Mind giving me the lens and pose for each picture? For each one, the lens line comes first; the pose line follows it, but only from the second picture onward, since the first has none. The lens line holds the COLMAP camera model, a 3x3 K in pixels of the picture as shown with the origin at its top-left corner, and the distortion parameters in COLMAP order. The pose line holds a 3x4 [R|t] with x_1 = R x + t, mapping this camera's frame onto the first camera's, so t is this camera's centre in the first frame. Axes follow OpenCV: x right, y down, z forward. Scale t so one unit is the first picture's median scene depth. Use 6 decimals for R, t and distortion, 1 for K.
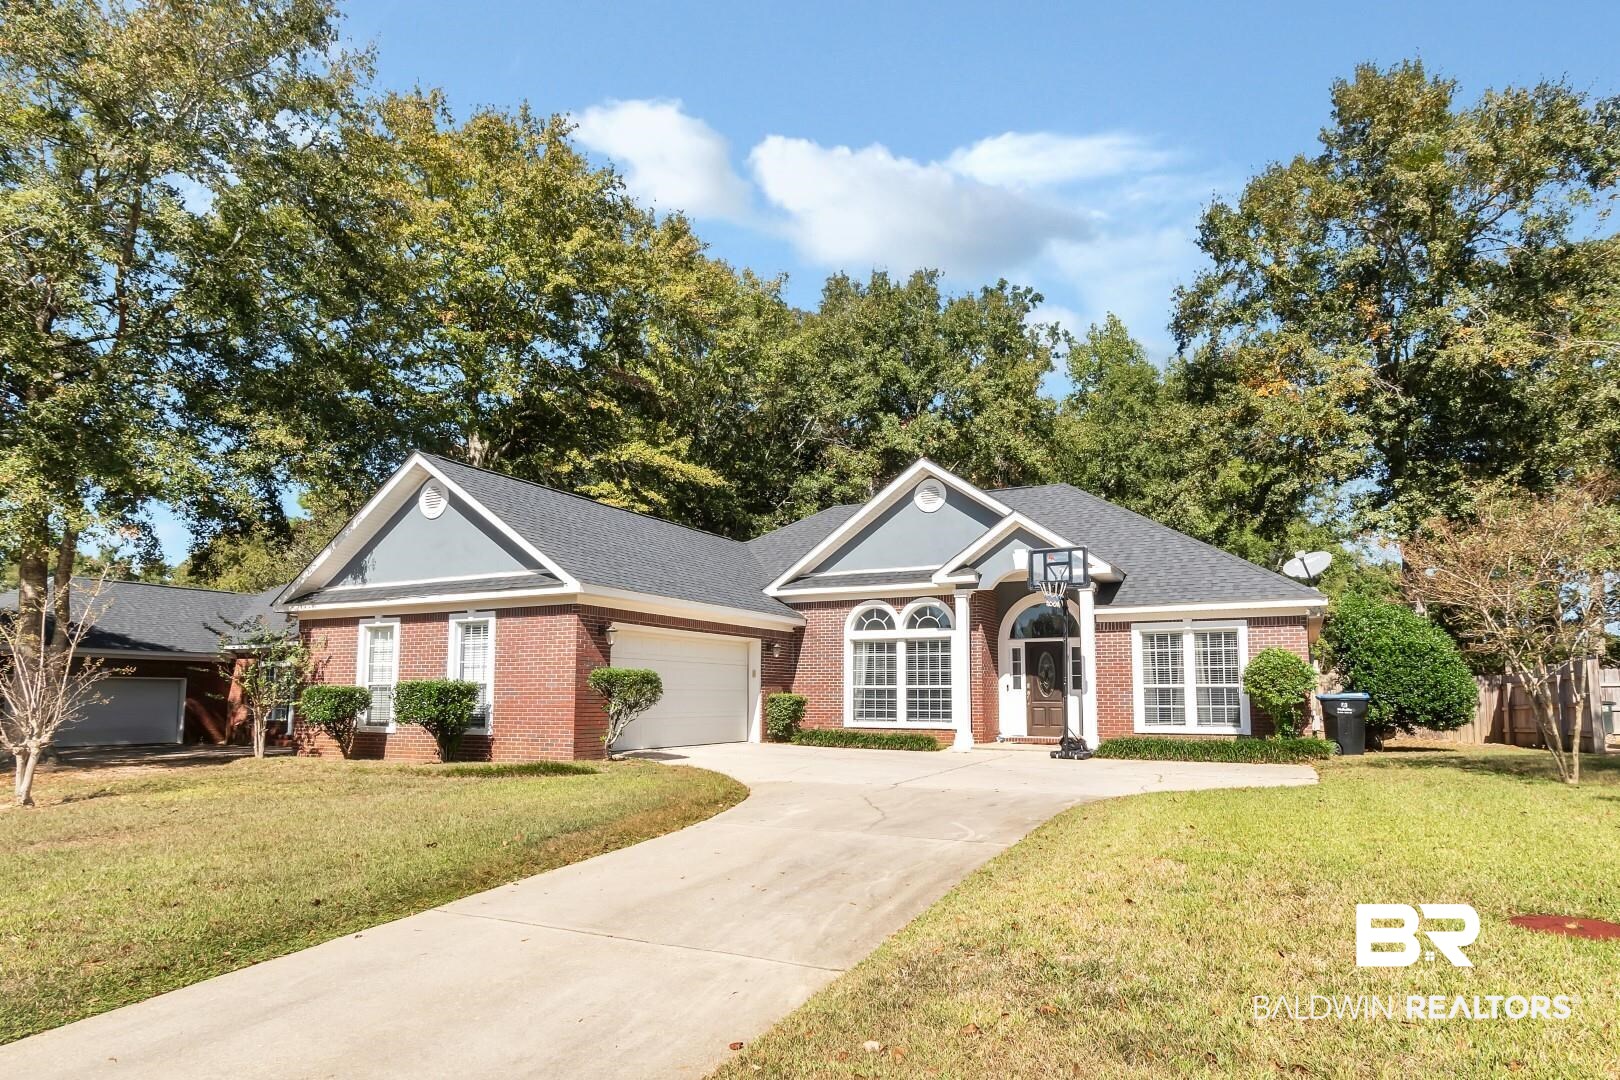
lens RADIAL K [[909.7, 0, 812.2], [0, 909.7, 563.2], [0, 0, 1]] dist [0.004783, 0.000826]
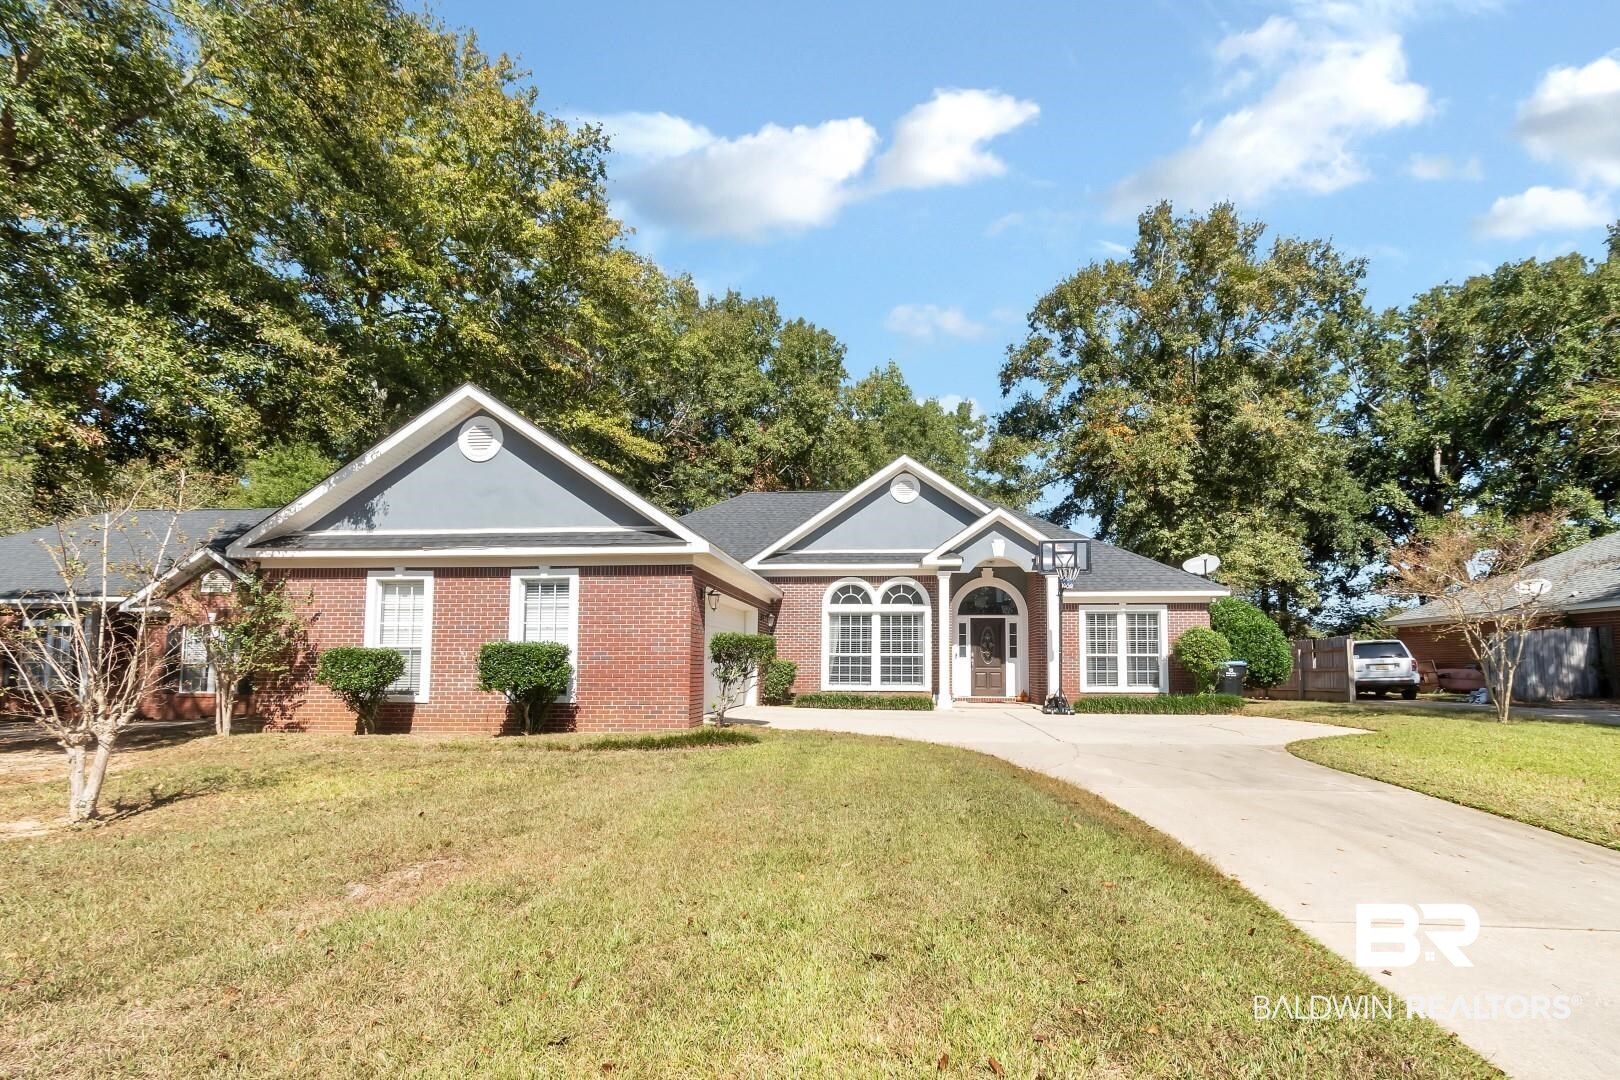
lens RADIAL K [[740.7, 0, 808.3], [0, 740.7, 584.2], [0, 0, 1]] dist [0.000146, -0.000168]
pose [[0.926317, 0.042620, 0.374327, -0.350035], [-0.056866, 0.998014, 0.027089, 0.029769], [-0.372429, -0.046380, 0.926901, 0.189349]]
